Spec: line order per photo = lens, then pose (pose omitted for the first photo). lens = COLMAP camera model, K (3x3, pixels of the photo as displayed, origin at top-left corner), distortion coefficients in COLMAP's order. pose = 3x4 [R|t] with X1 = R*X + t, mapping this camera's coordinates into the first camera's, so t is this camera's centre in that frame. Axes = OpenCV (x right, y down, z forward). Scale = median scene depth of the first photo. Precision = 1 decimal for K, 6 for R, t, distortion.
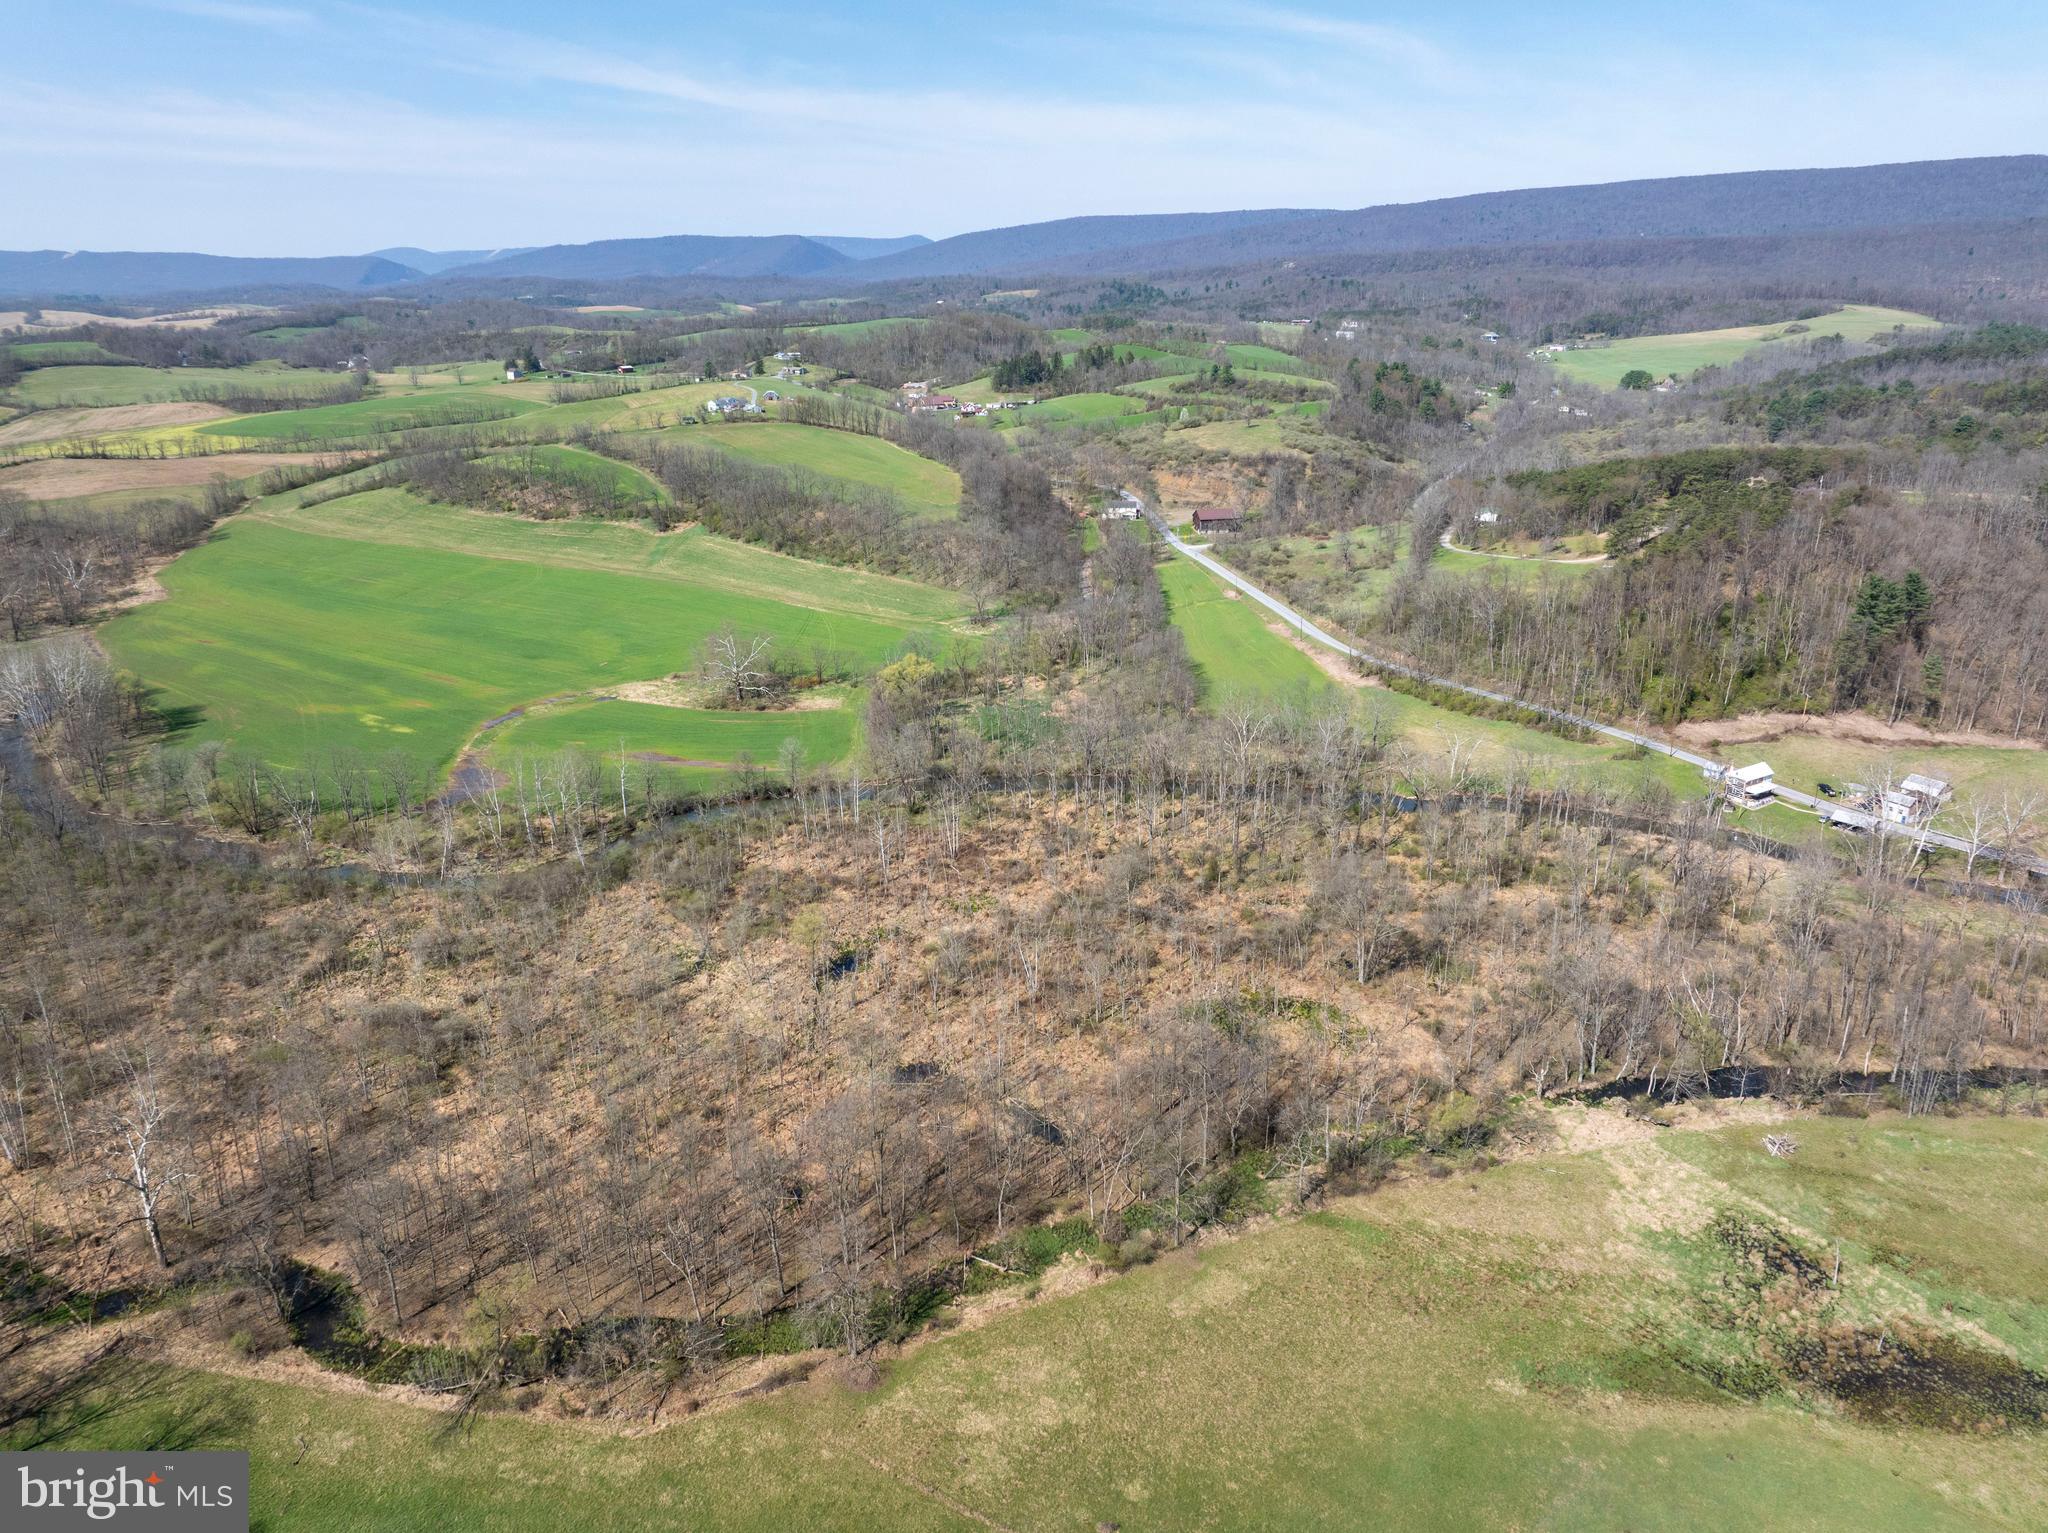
lens RADIAL K [[1438.9, 0, 1024.0], [0, 1438.9, 766.5], [0, 0, 1]] dist [-0.037214, 0.003049]
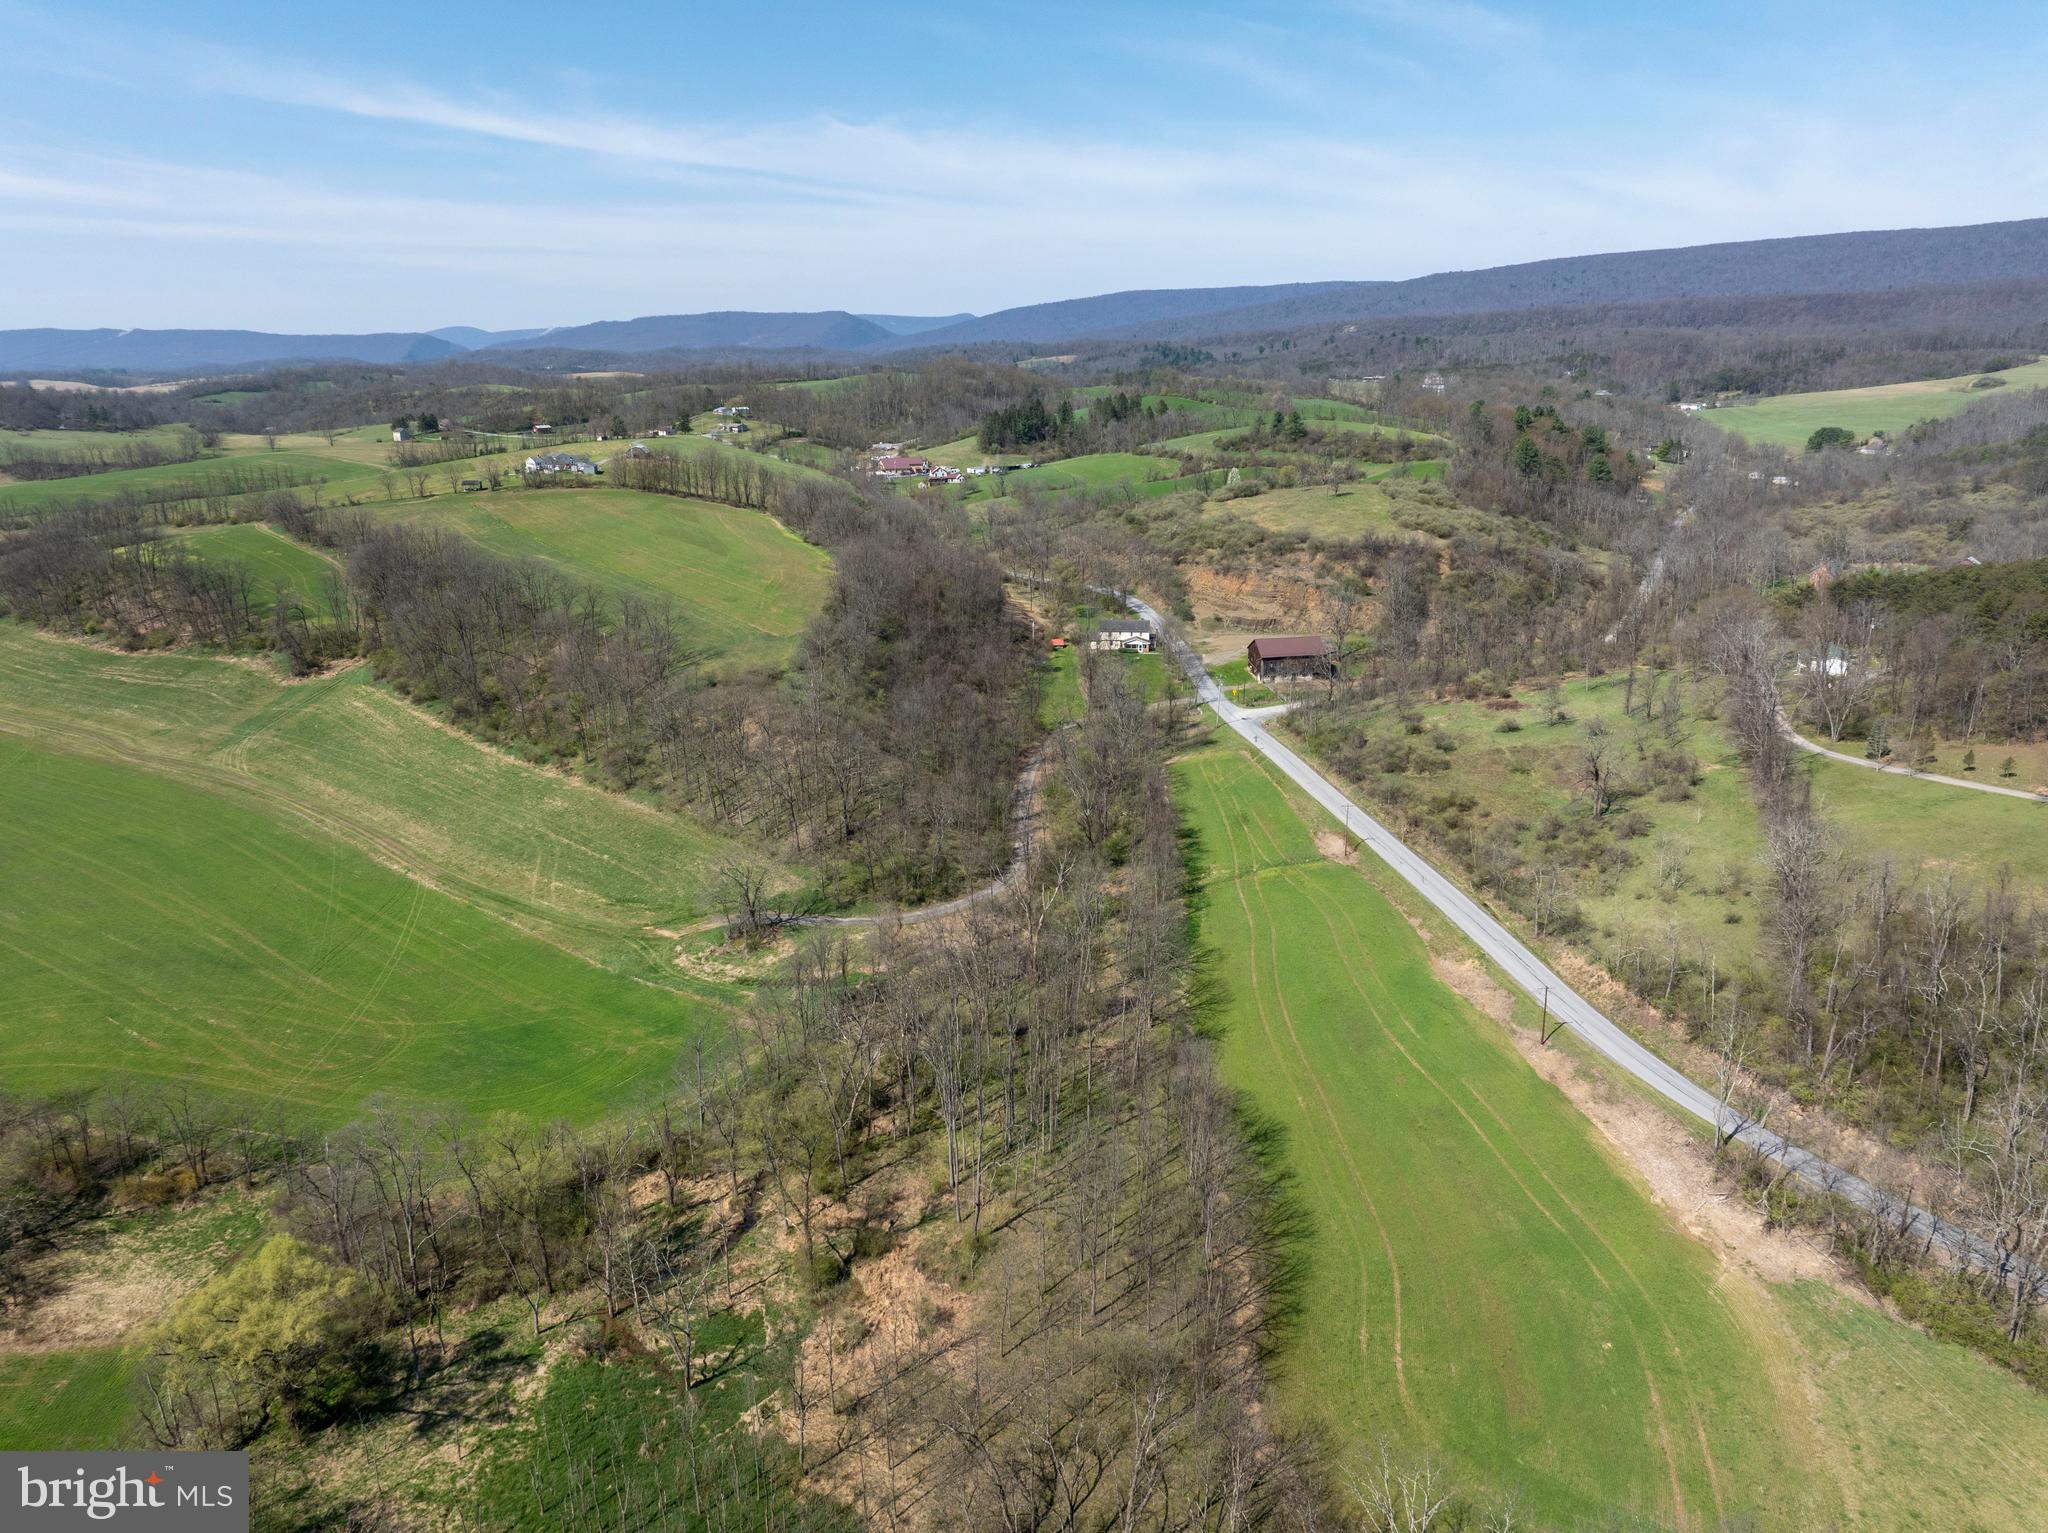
lens RADIAL K [[1438.9, 0, 1024.0], [0, 1438.9, 766.5], [0, 0, 1]] dist [-0.037214, 0.003049]
pose [[0.999366, 0.007273, -0.034853, 0.040341], [-0.009083, 0.998604, -0.052042, -0.079868], [0.034426, 0.052326, 0.998036, 0.355563]]
